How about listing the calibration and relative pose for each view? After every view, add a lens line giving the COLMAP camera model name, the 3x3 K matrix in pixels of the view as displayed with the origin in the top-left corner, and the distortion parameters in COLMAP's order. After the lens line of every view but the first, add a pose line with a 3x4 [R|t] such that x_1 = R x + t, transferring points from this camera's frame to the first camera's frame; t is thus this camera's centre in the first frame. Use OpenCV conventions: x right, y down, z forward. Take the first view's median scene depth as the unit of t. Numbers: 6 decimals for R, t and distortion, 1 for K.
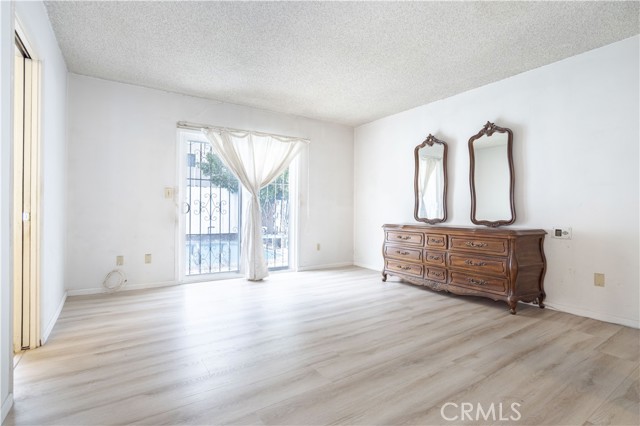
lens RADIAL K [[320.3, 0, 319.0], [0, 320.3, 213.8], [0, 0, 1]] dist [-0.017714, 0.007465]
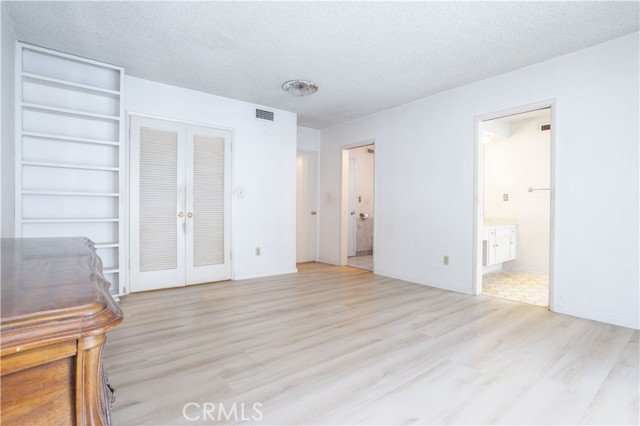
lens RADIAL K [[320.3, 0, 320.8], [0, 320.3, 209.2], [0, 0, 1]] dist [-0.017714, 0.007465]
pose [[-0.996745, -0.011487, -0.079794, 0.188261], [-0.012222, 0.999887, 0.008731, -0.018844], [0.079685, 0.009678, -0.996773, 1.878185]]
